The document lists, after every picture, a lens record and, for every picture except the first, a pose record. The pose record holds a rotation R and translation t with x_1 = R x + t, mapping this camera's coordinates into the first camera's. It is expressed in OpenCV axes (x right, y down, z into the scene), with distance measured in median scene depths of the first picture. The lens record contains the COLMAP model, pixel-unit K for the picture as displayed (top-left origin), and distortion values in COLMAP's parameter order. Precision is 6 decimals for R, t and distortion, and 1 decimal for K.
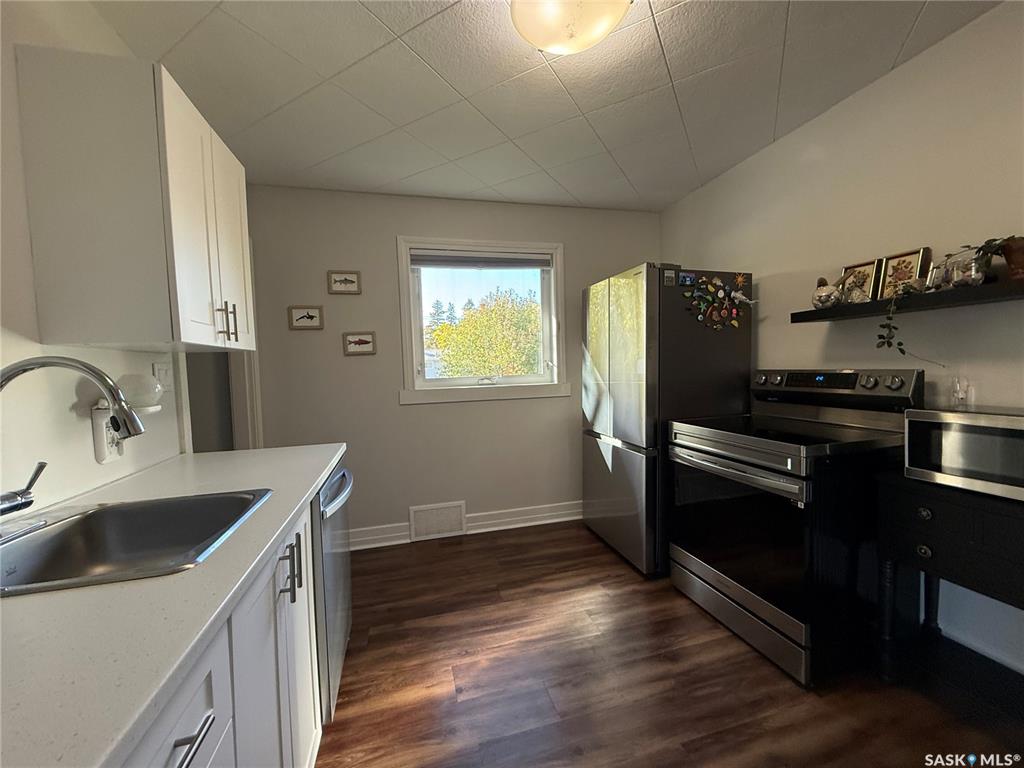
lens RADIAL K [[407.7, 0, 508.5], [0, 407.7, 382.8], [0, 0, 1]] dist [-0.001612, -0.000492]
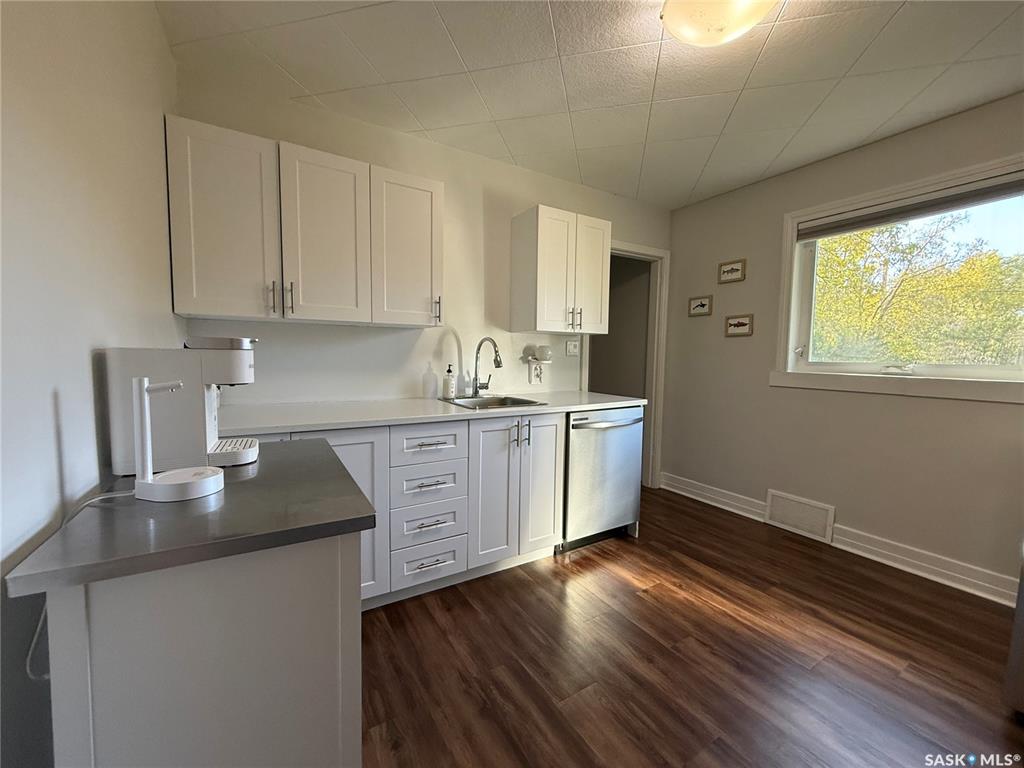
lens RADIAL K [[407.7, 0, 508.2], [0, 407.7, 383.0], [0, 0, 1]] dist [-0.001612, -0.000492]
pose [[0.274647, 0.103891, -0.955916, 0.626770], [-0.062161, 0.993985, 0.090169, -0.004455], [0.959534, 0.034656, 0.279453, 0.120661]]
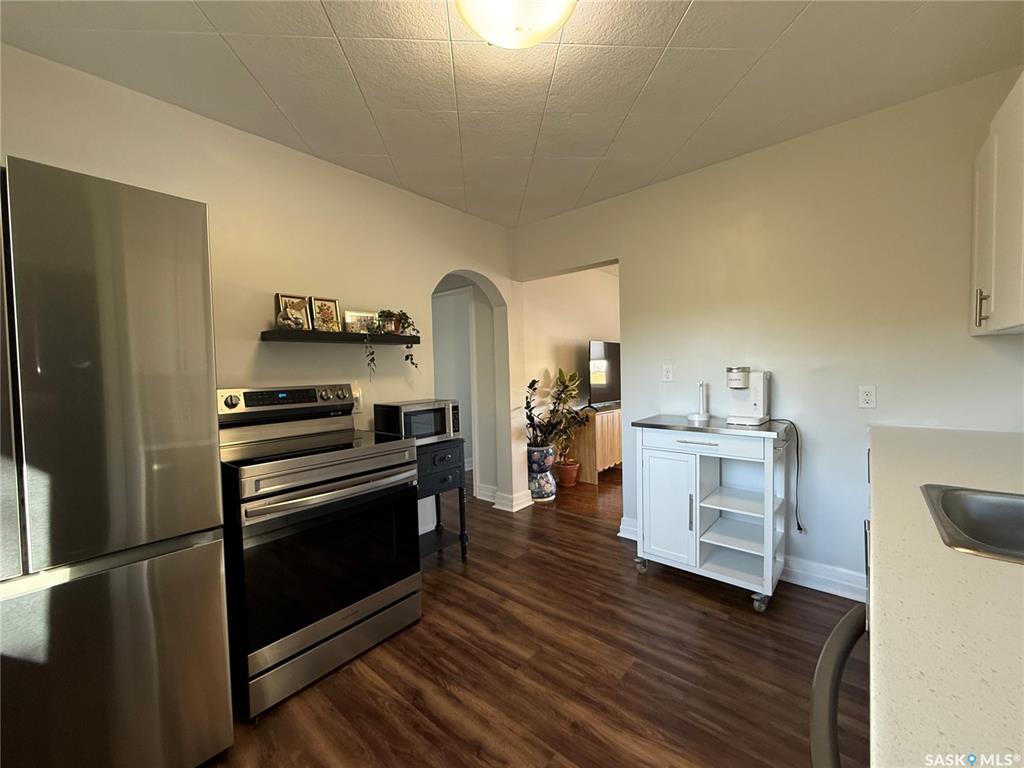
lens RADIAL K [[407.7, 0, 506.6], [0, 407.7, 386.3], [0, 0, 1]] dist [-0.001612, -0.000492]
pose [[-0.548173, 0.012946, 0.836265, -0.352065], [0.077883, 0.996326, 0.035629, -0.022250], [-0.832731, 0.084662, -0.547167, 0.914825]]
